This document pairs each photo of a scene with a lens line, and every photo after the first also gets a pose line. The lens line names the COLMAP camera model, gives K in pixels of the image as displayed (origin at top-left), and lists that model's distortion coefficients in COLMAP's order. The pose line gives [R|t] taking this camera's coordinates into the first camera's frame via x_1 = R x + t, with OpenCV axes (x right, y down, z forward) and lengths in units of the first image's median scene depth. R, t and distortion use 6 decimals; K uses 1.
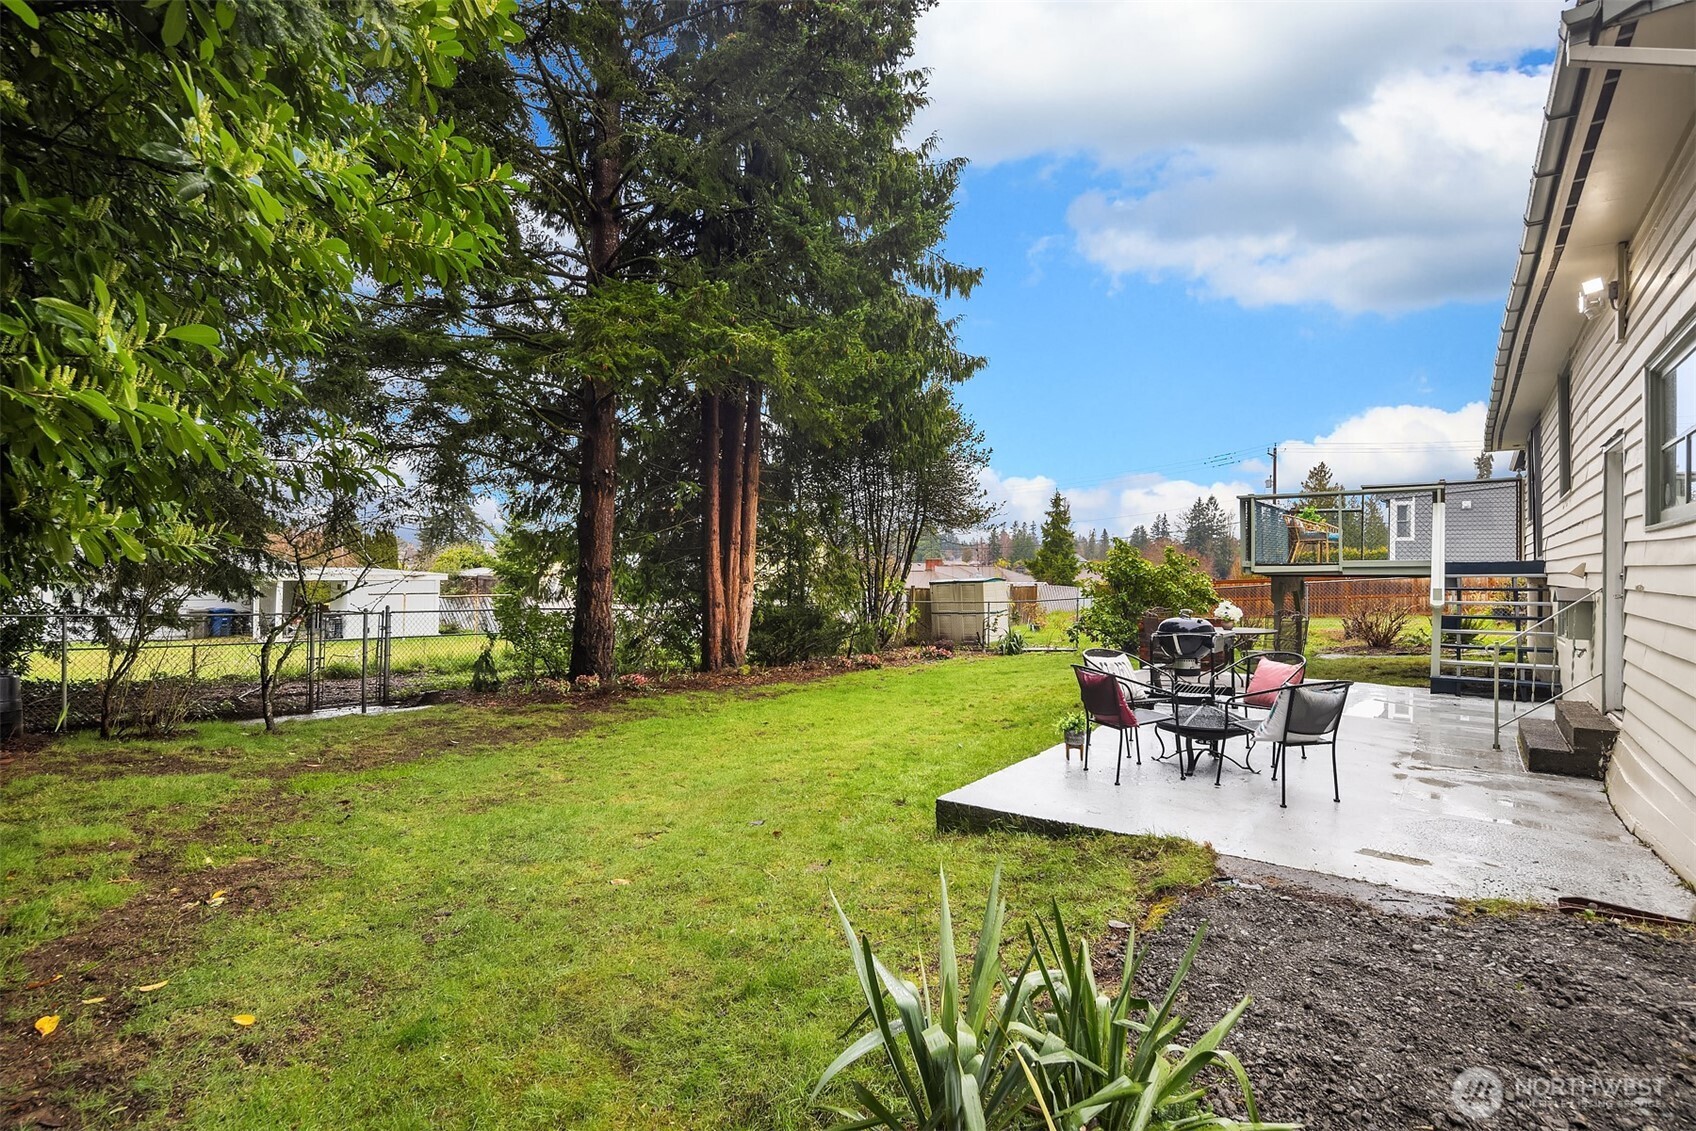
lens RADIAL K [[818.6, 0, 848.0], [0, 818.6, 565.5], [0, 0, 1]] dist [-0.002282, -0.001308]
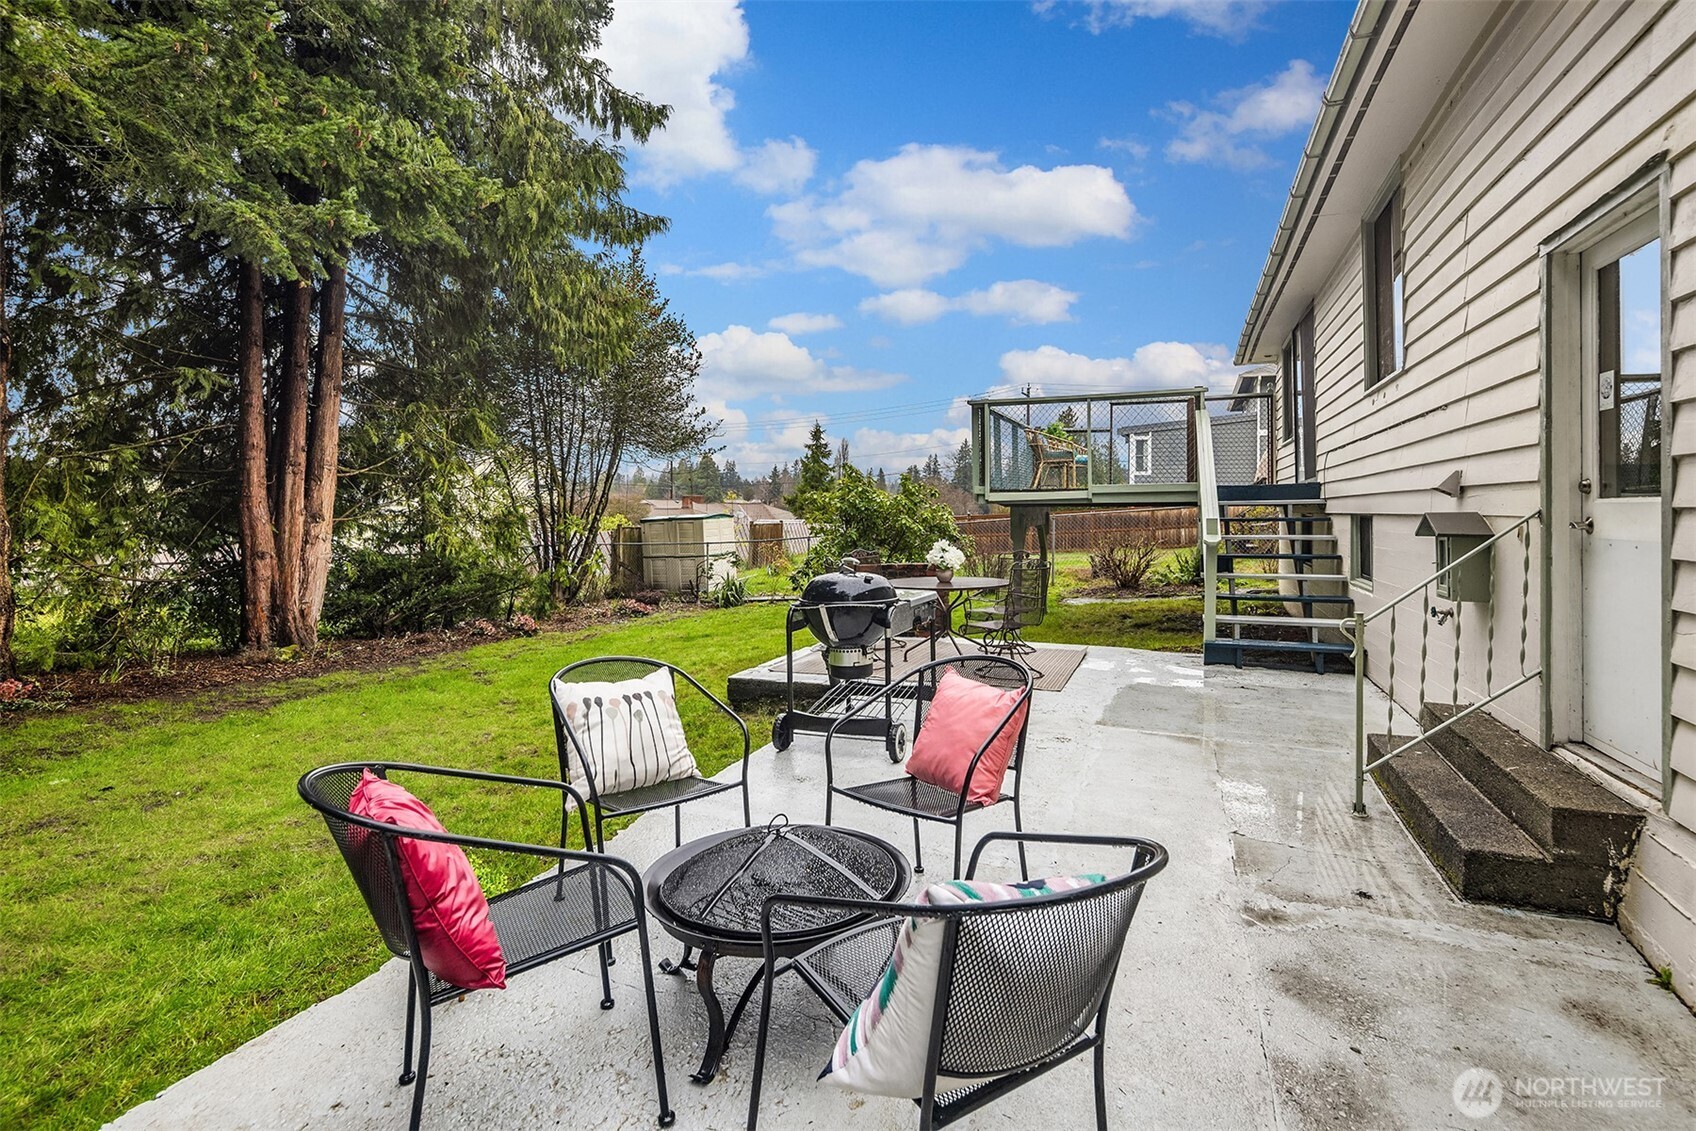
lens RADIAL K [[810.1, 0, 847.7], [0, 810.1, 513.5], [0, 0, 1]] dist [-0.001146, -0.000909]
pose [[0.966906, -0.007339, 0.255026, 0.135466], [0.004567, 0.999924, 0.011463, 0.008424], [-0.255091, -0.009919, 0.966866, 0.232442]]
